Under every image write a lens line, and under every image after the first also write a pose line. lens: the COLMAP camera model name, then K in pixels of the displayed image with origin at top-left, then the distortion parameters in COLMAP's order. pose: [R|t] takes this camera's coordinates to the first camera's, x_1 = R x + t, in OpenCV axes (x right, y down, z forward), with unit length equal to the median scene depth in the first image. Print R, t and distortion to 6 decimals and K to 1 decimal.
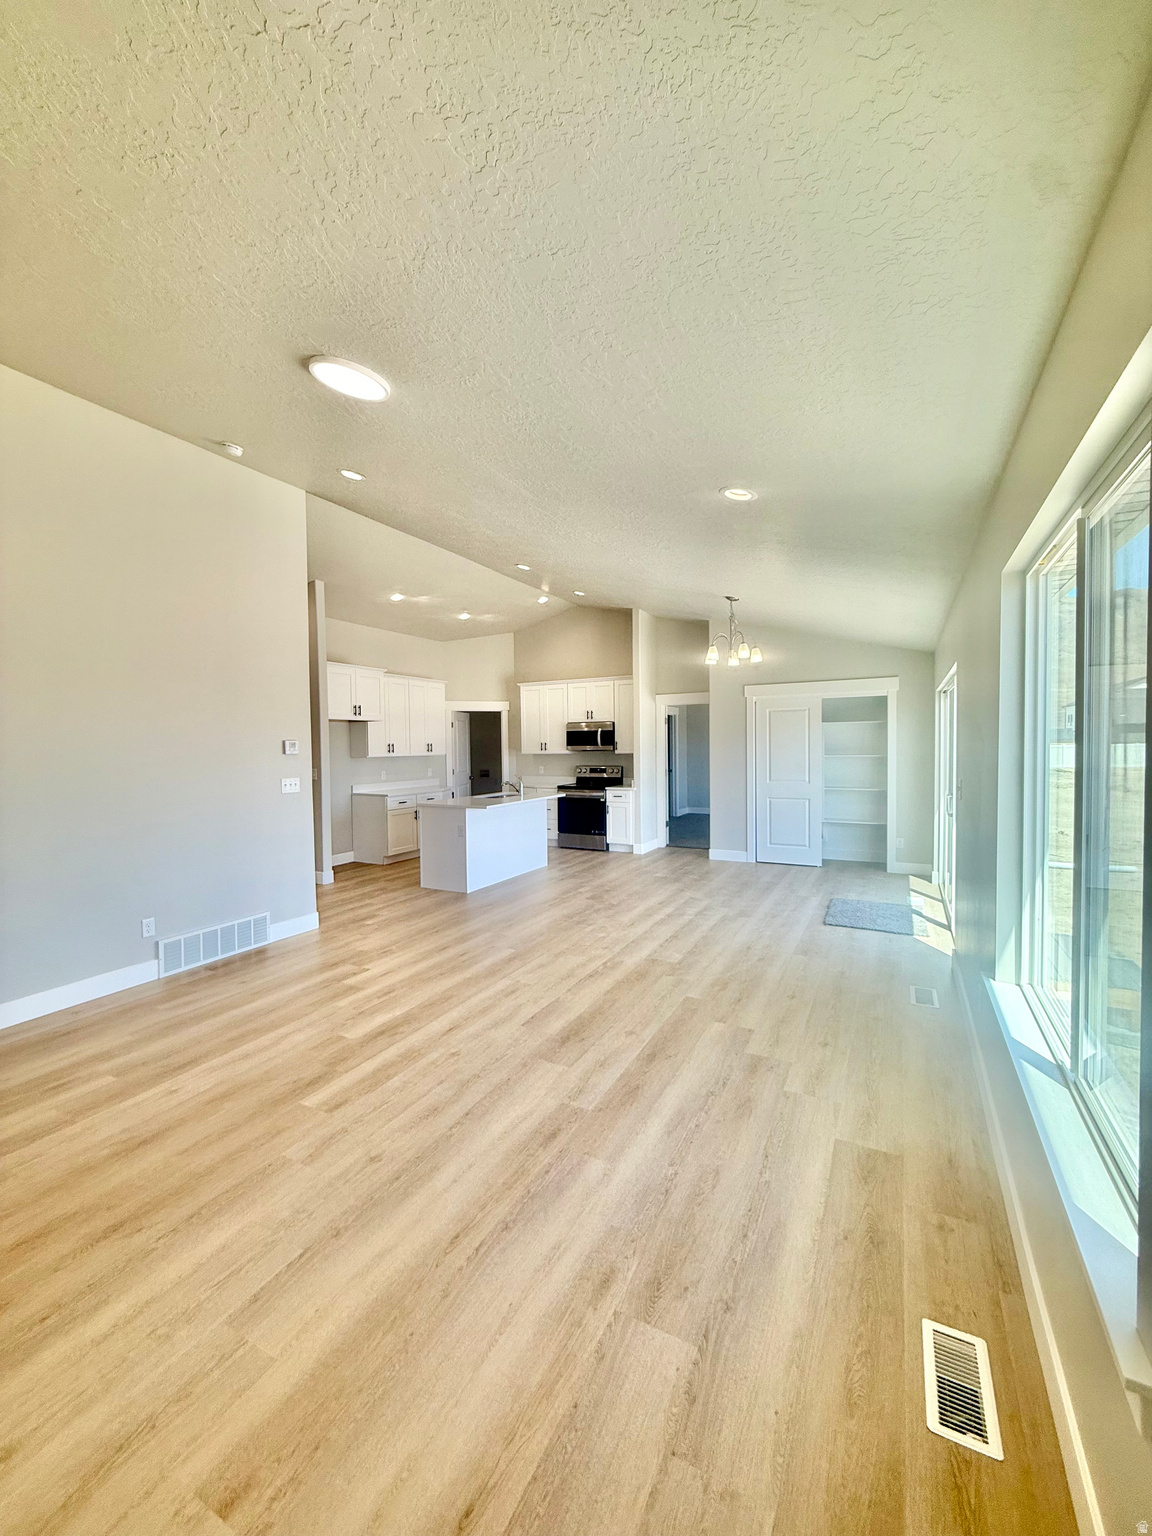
lens RADIAL K [[613.8, 0, 580.9], [0, 613.8, 759.9], [0, 0, 1]] dist [0.002344, 0.000146]
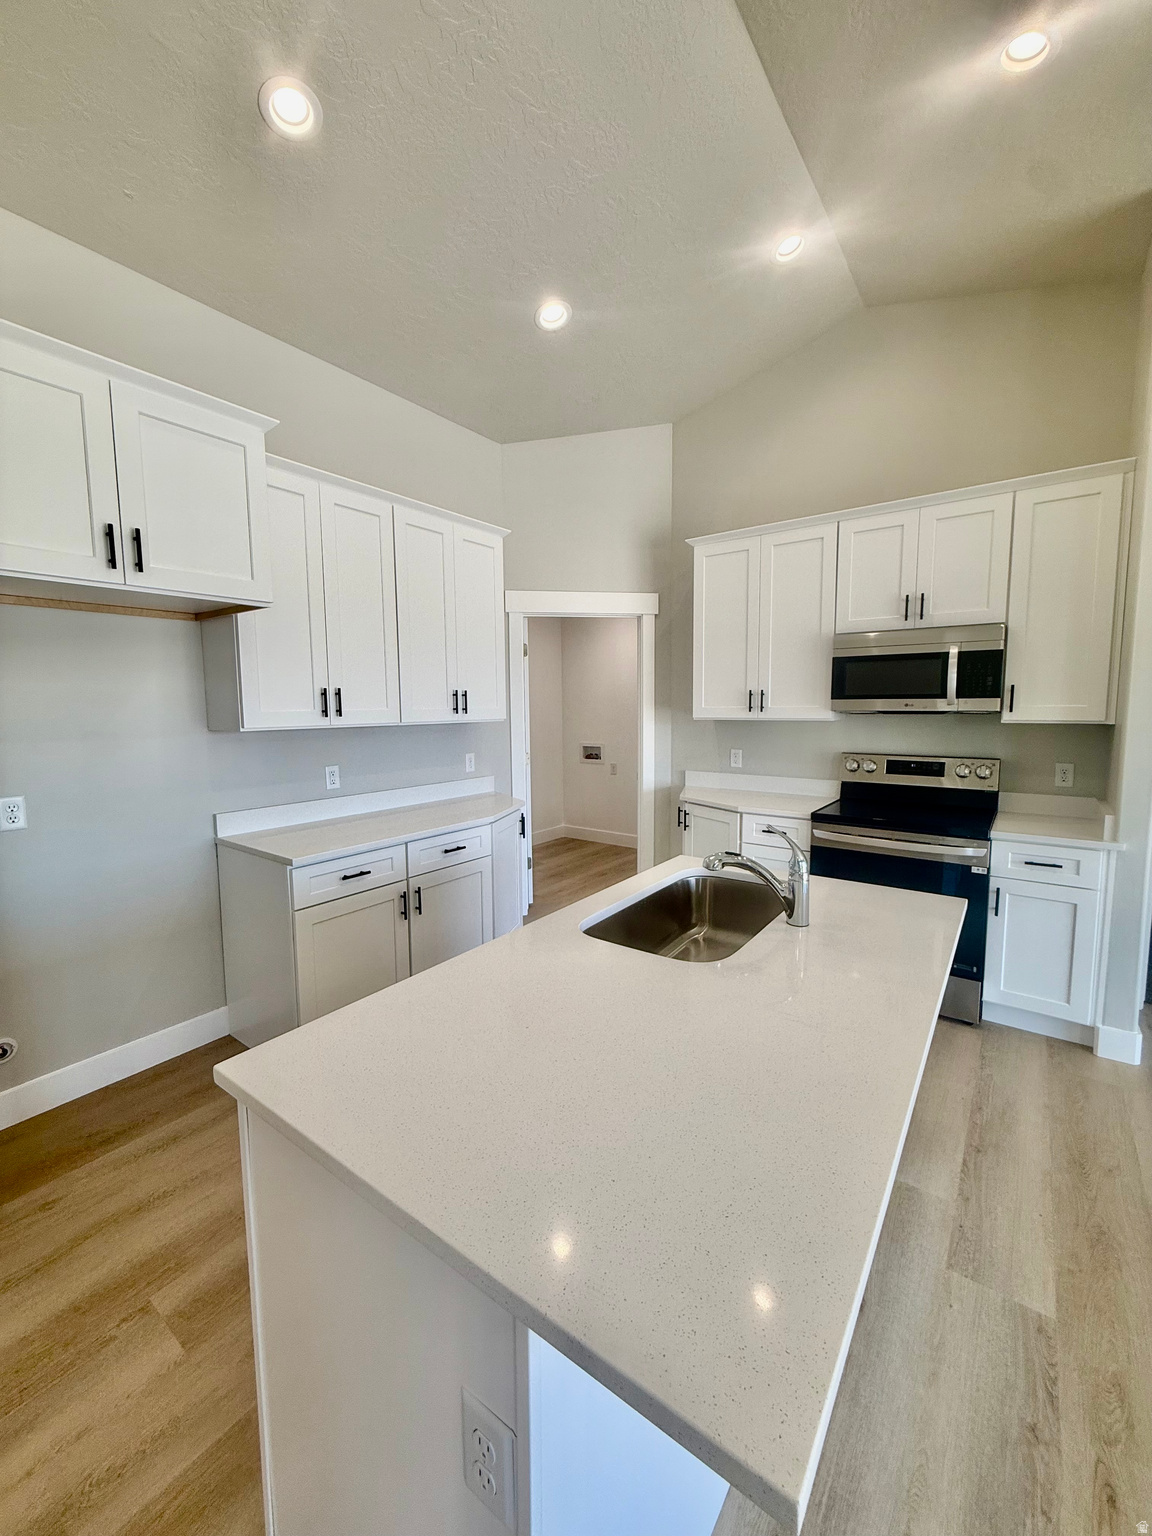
lens RADIAL K [[613.8, 0, 581.5], [0, 613.8, 769.1], [0, 0, 1]] dist [0.002344, 0.000146]
pose [[0.988592, 0.019619, -0.149337, -0.113596], [-0.007775, 0.996806, 0.079487, -0.009071], [0.150419, -0.077419, 0.985586, 0.621743]]
